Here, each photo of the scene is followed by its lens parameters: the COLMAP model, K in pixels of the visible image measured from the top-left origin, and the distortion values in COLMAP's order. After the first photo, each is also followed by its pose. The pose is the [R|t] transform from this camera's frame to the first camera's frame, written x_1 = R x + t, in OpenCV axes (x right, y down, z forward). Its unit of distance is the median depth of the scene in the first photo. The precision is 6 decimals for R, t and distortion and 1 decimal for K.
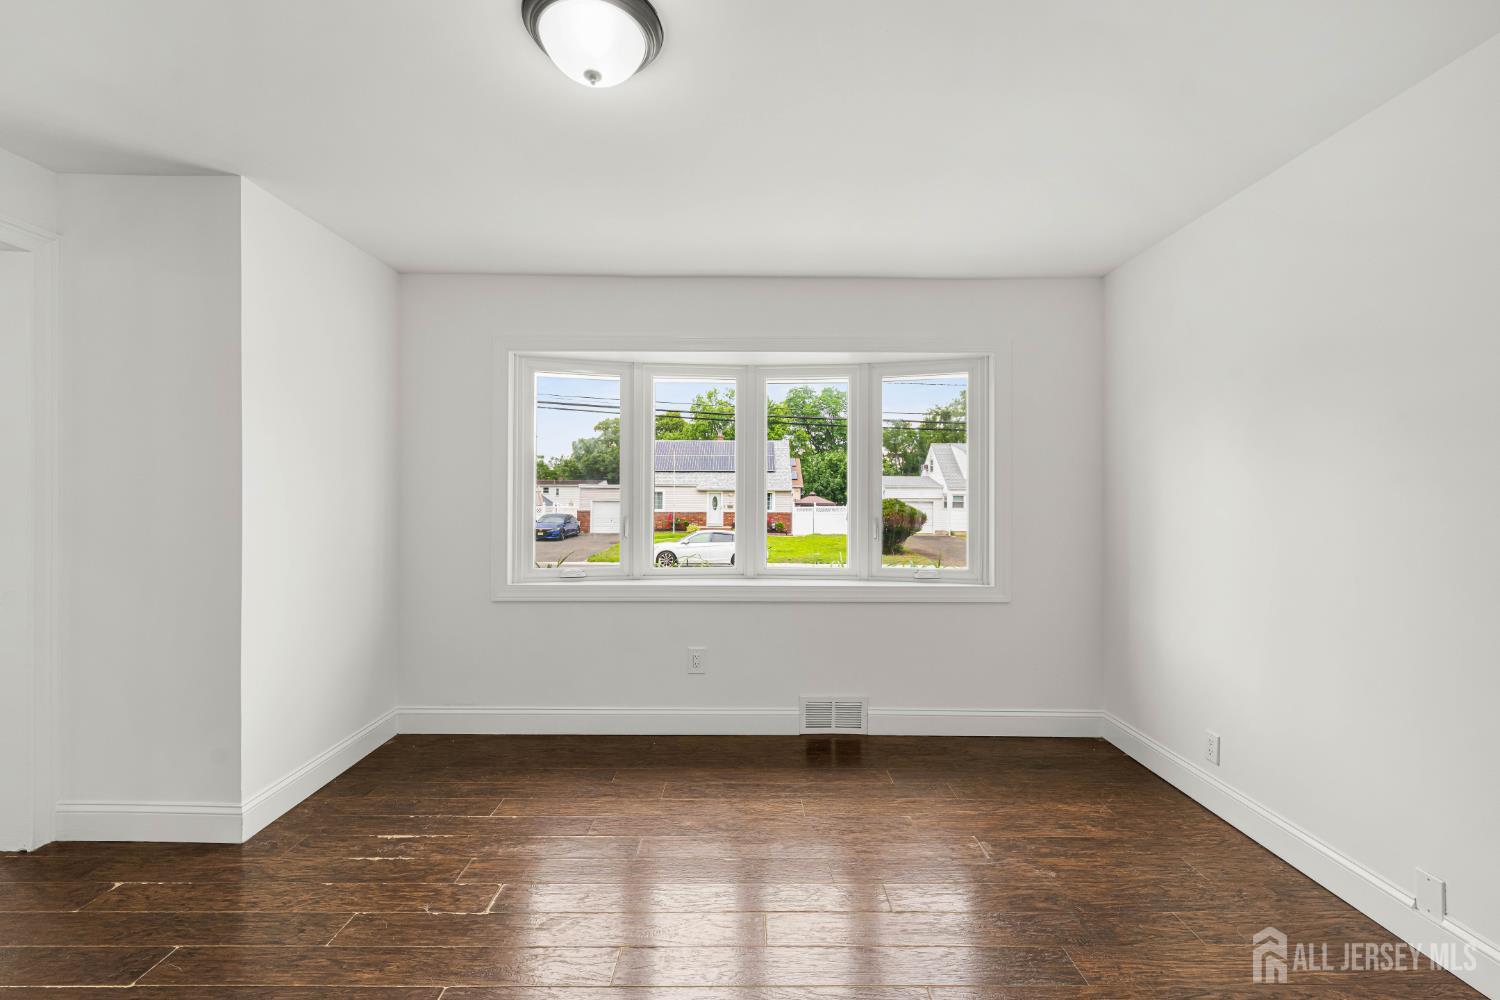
lens RADIAL K [[614.0, 0, 738.3], [0, 614.0, 501.6], [0, 0, 1]] dist [-0.002341, -0.000218]
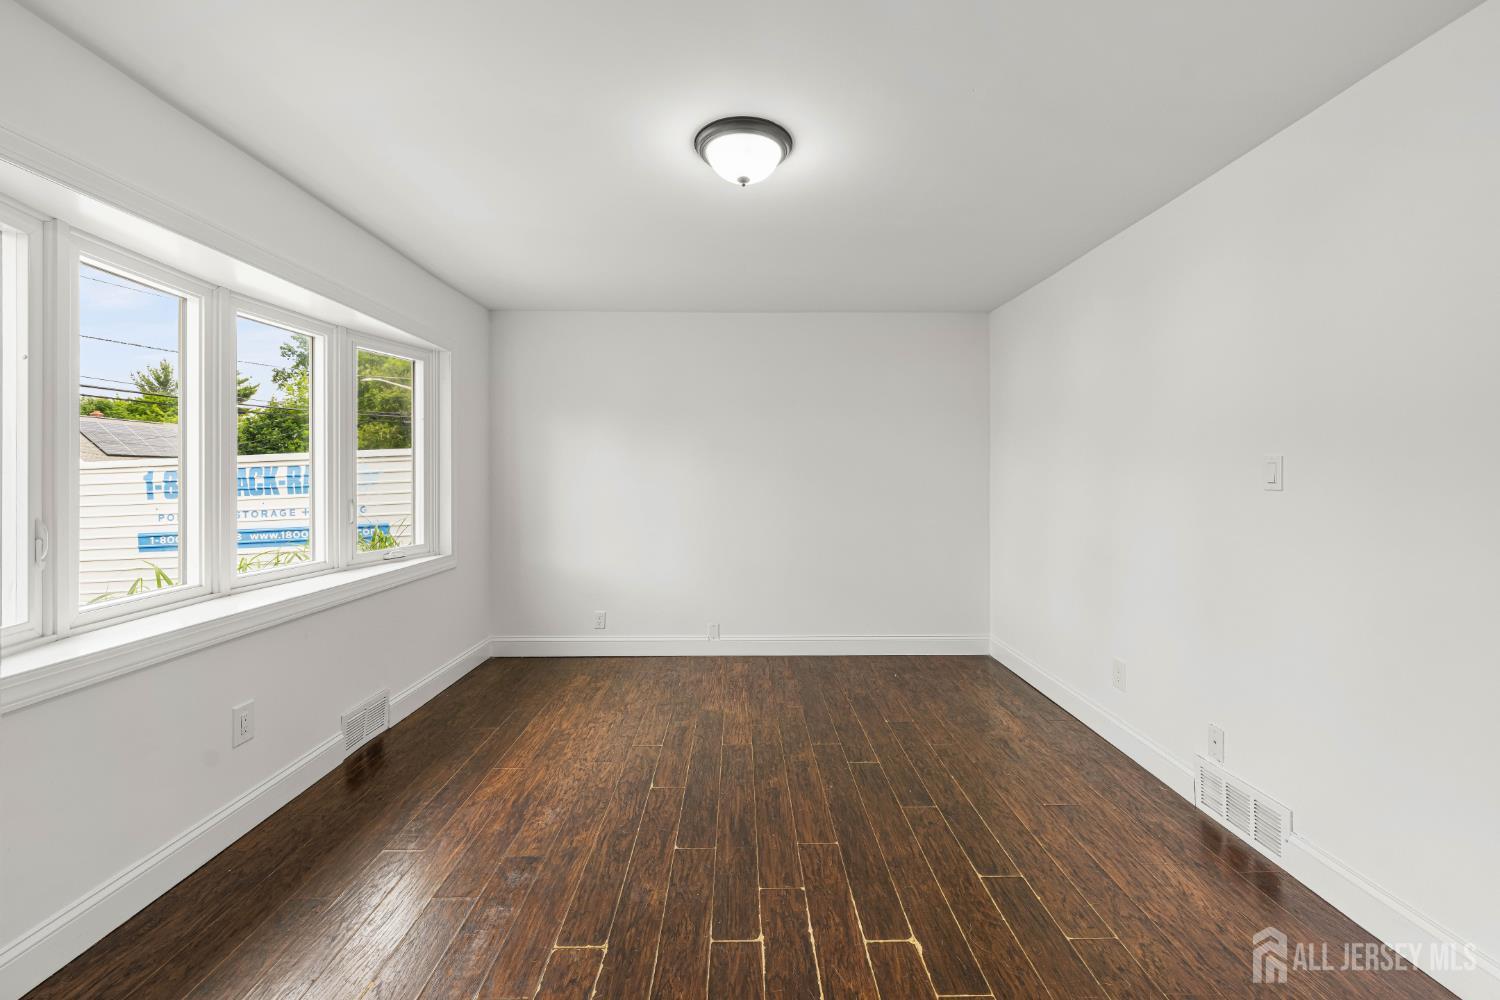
lens RADIAL K [[614.7, 0, 748.7], [0, 614.7, 479.3], [0, 0, 1]] dist [0.001736, 0.000066]
pose [[-0.026040, -0.005624, 0.999645, -0.912985], [-0.000419, 0.999984, 0.005615, -0.013191], [-0.999661, -0.000273, -0.026042, 0.566164]]
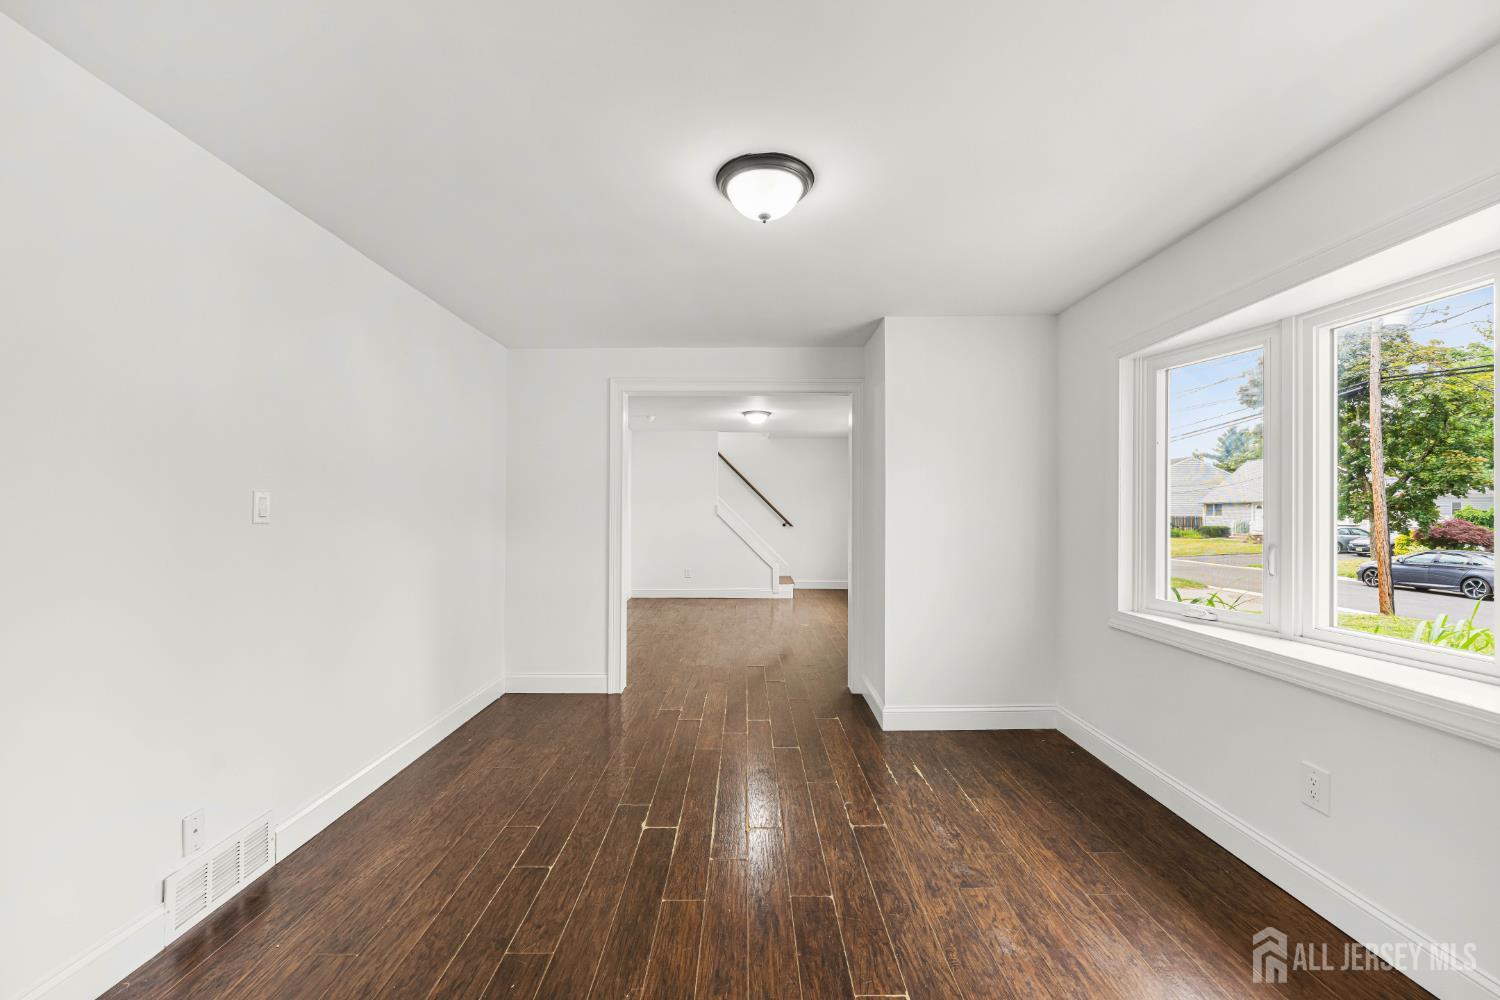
lens RADIAL K [[585.0, 0, 746.1], [0, 585.0, 509.6], [0, 0, 1]] dist [-0.001333, -0.000151]
pose [[0.008704, -0.002950, -0.999958, 0.609071], [-0.003006, 0.999991, -0.002976, -0.014879], [0.999958, 0.003032, 0.008695, 0.524551]]
